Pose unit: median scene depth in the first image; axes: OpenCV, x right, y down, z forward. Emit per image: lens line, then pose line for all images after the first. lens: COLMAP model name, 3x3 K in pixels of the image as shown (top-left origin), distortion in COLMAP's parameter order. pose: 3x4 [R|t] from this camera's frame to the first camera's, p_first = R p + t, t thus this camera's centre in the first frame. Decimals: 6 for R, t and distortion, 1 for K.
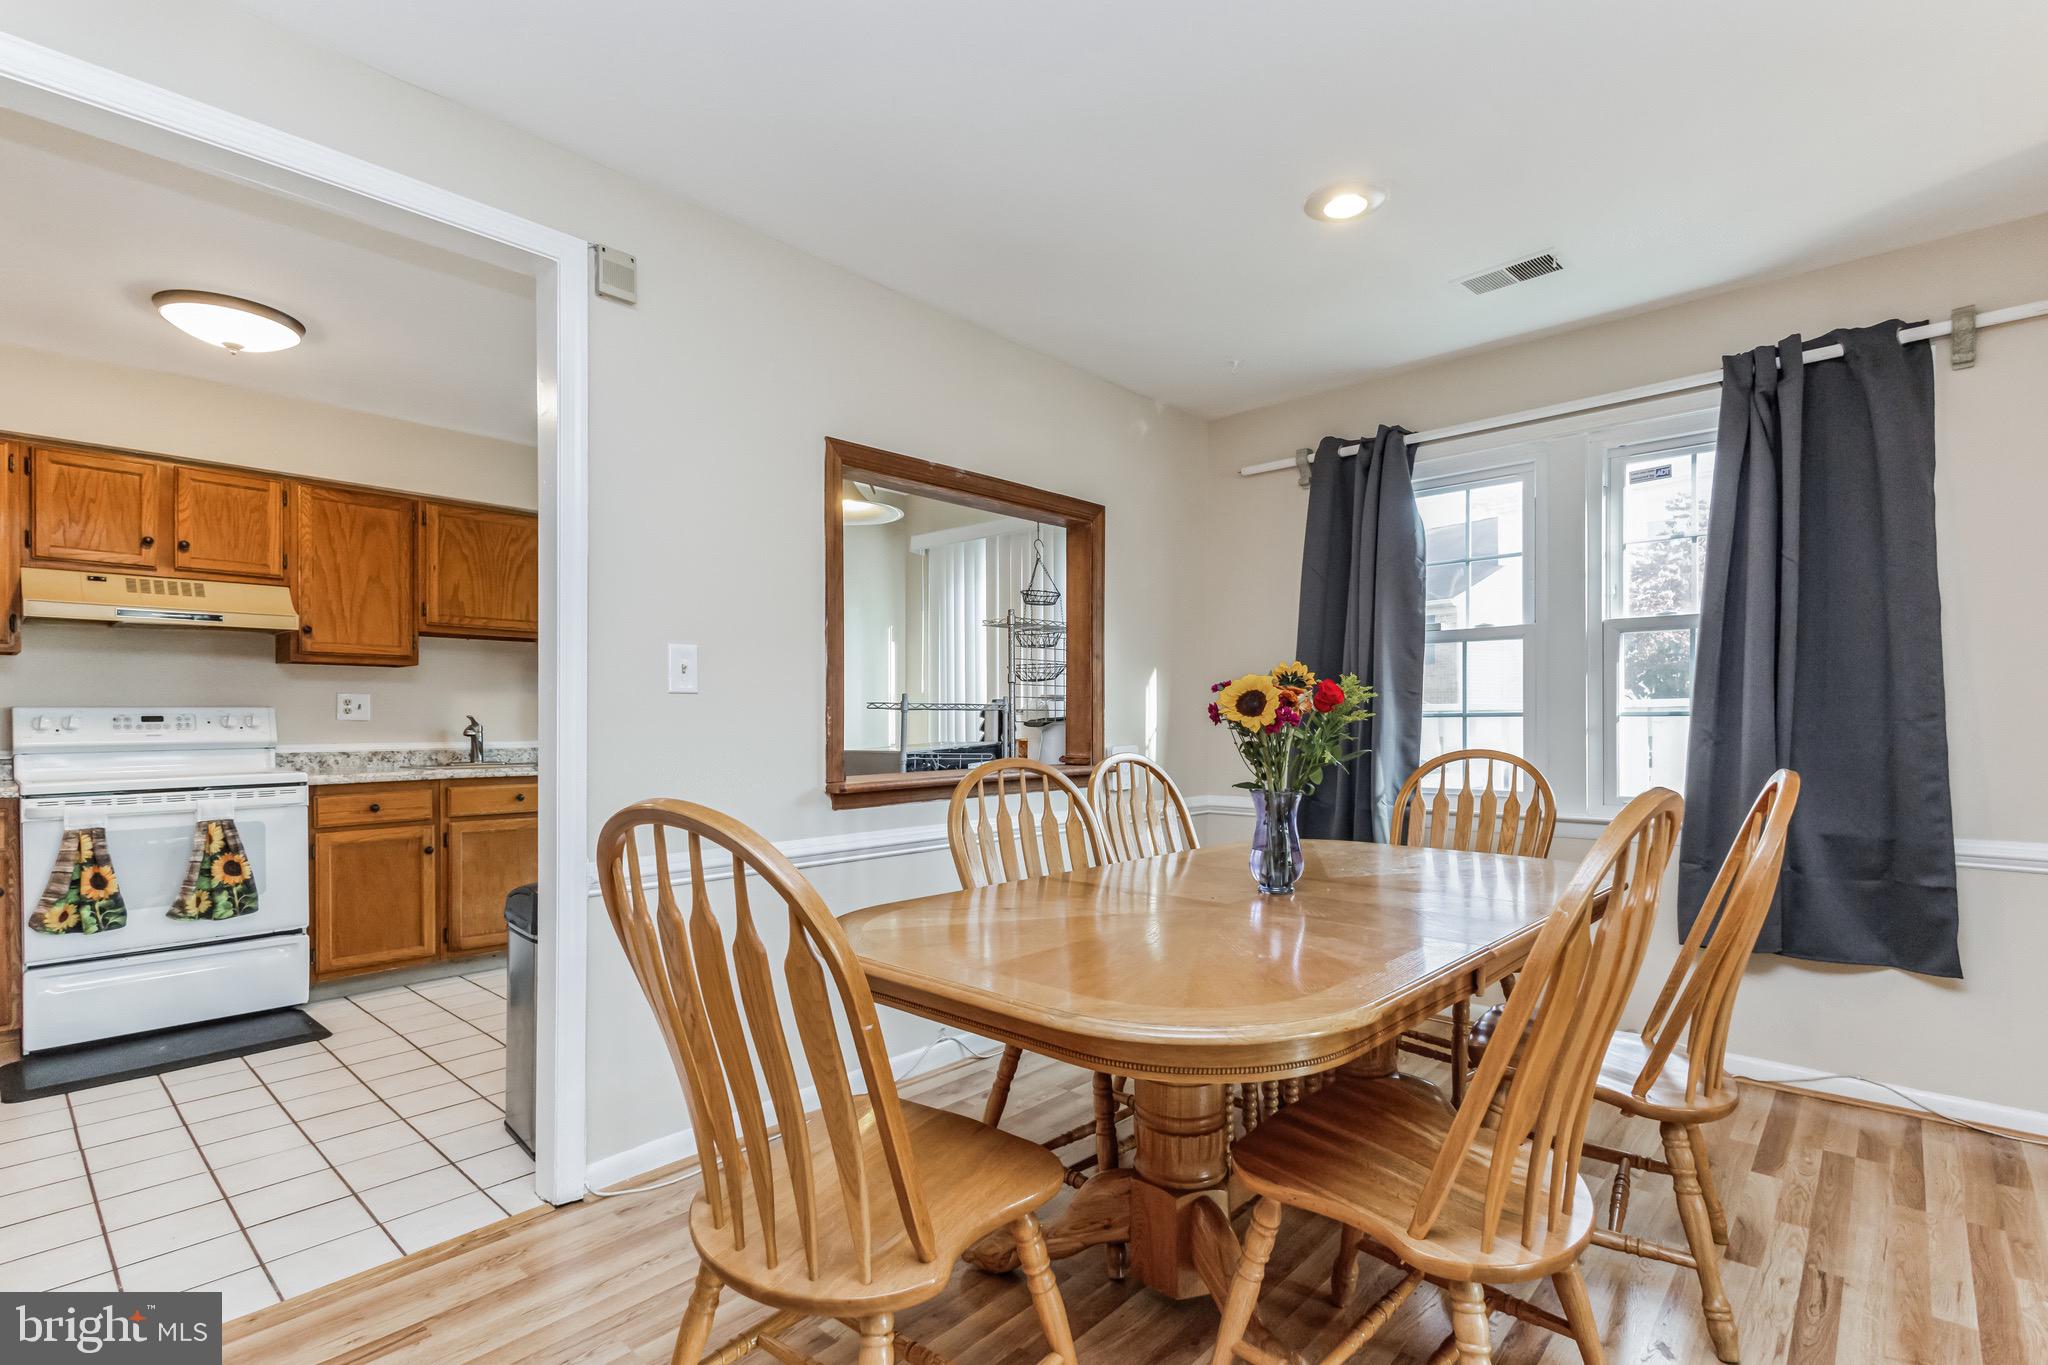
lens RADIAL K [[949.5, 0, 1026.4], [0, 949.5, 729.0], [0, 0, 1]] dist [0.007432, -0.003101]
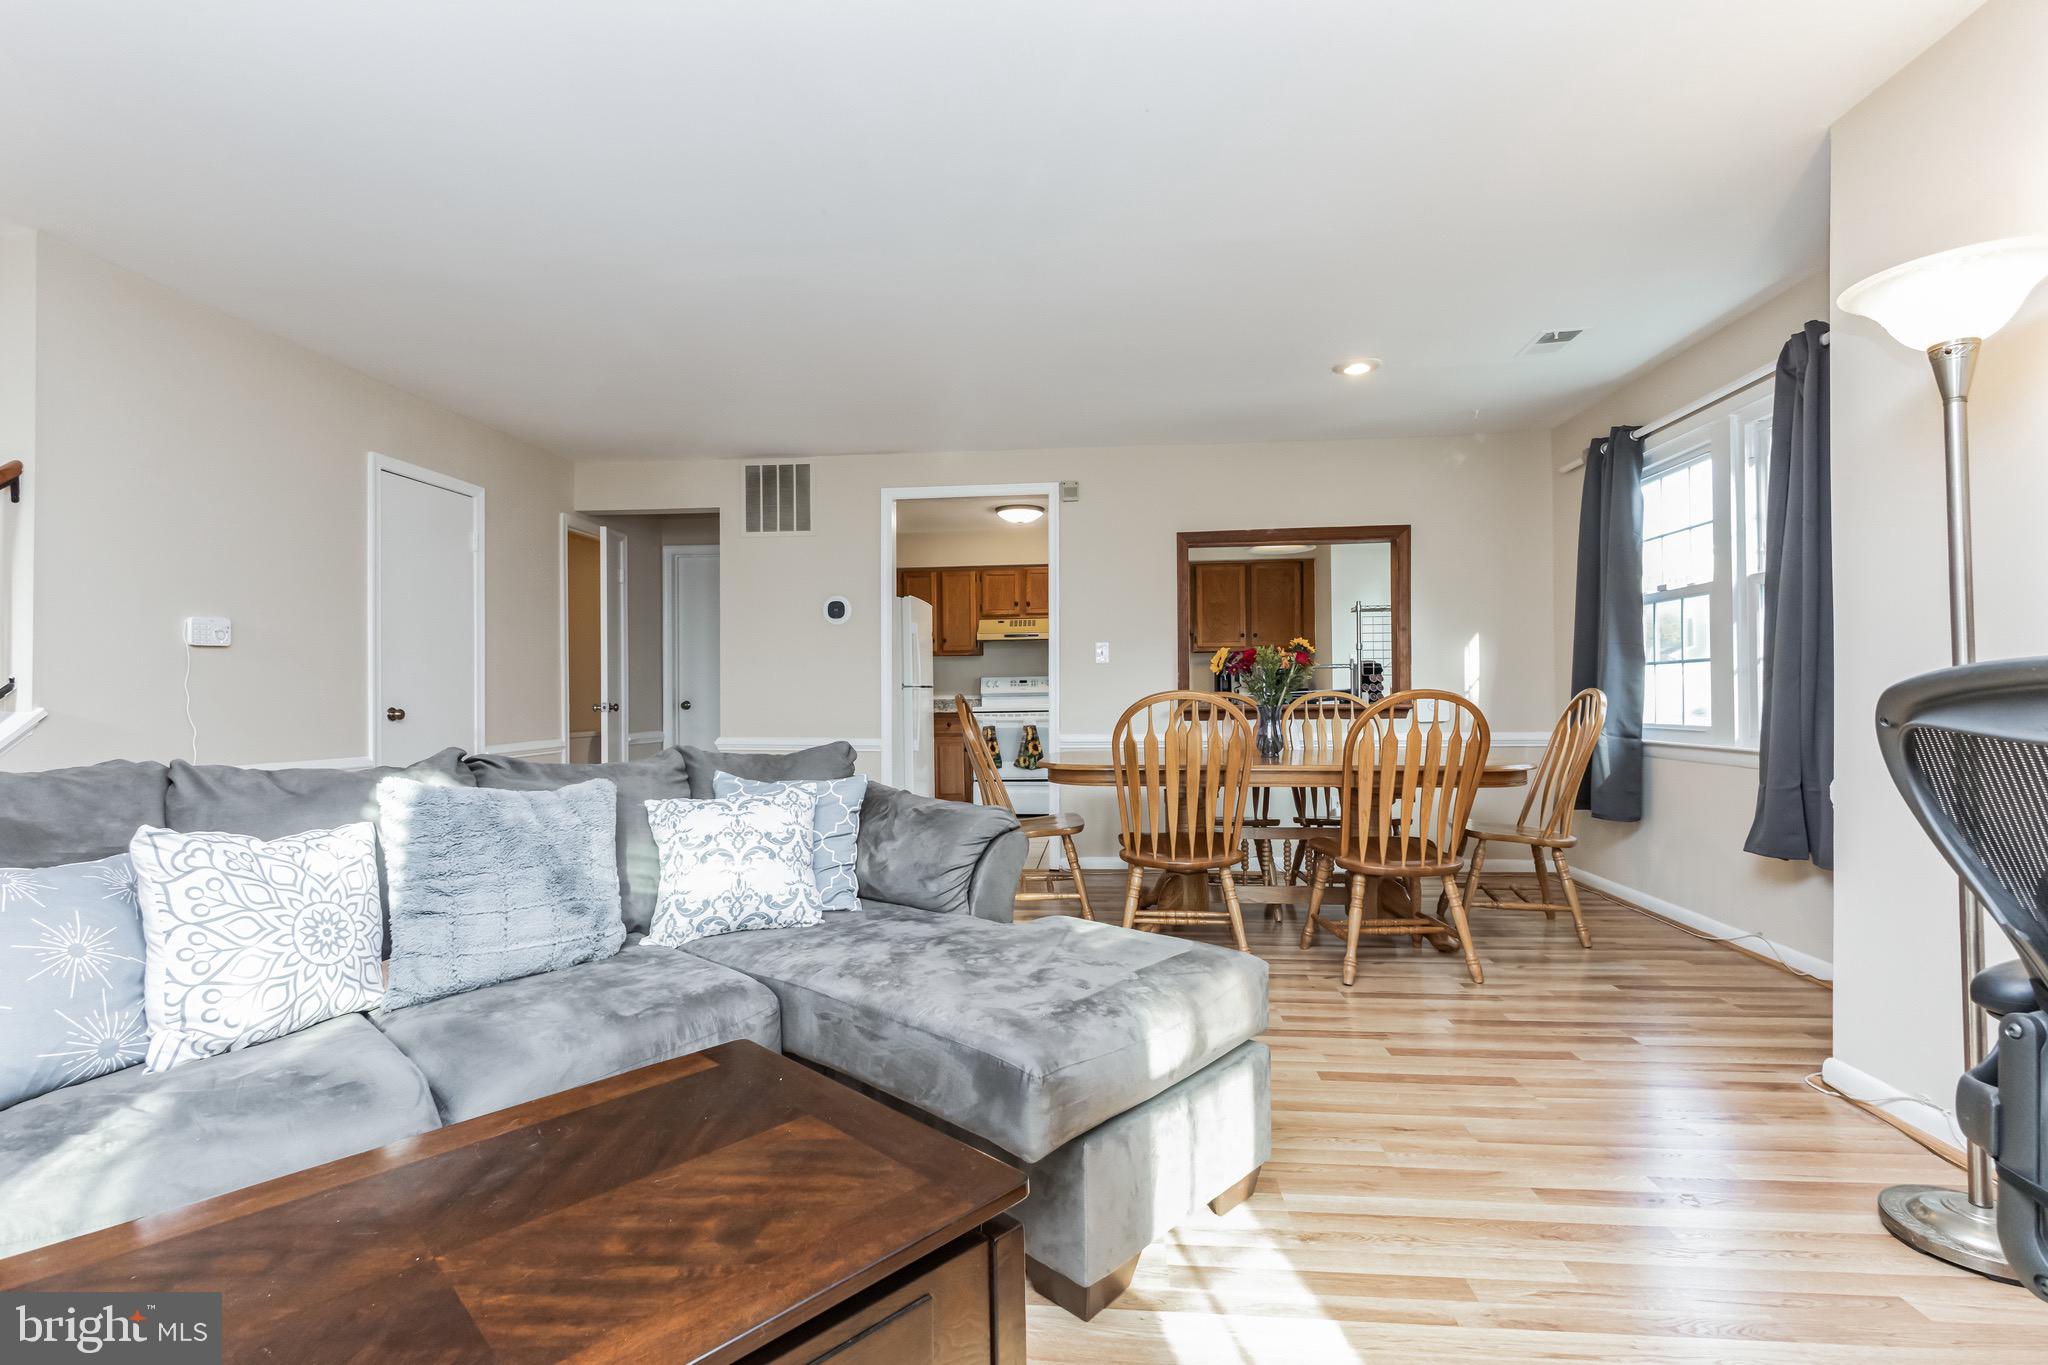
lens RADIAL K [[949.5, 0, 1036.3], [0, 949.5, 688.3], [0, 0, 1]] dist [0.007432, -0.003101]
pose [[0.607671, -0.009368, -0.794134, 0.942368], [0.001113, 0.999939, -0.010944, 0.031900], [0.794188, 0.005767, 0.607645, -0.354826]]
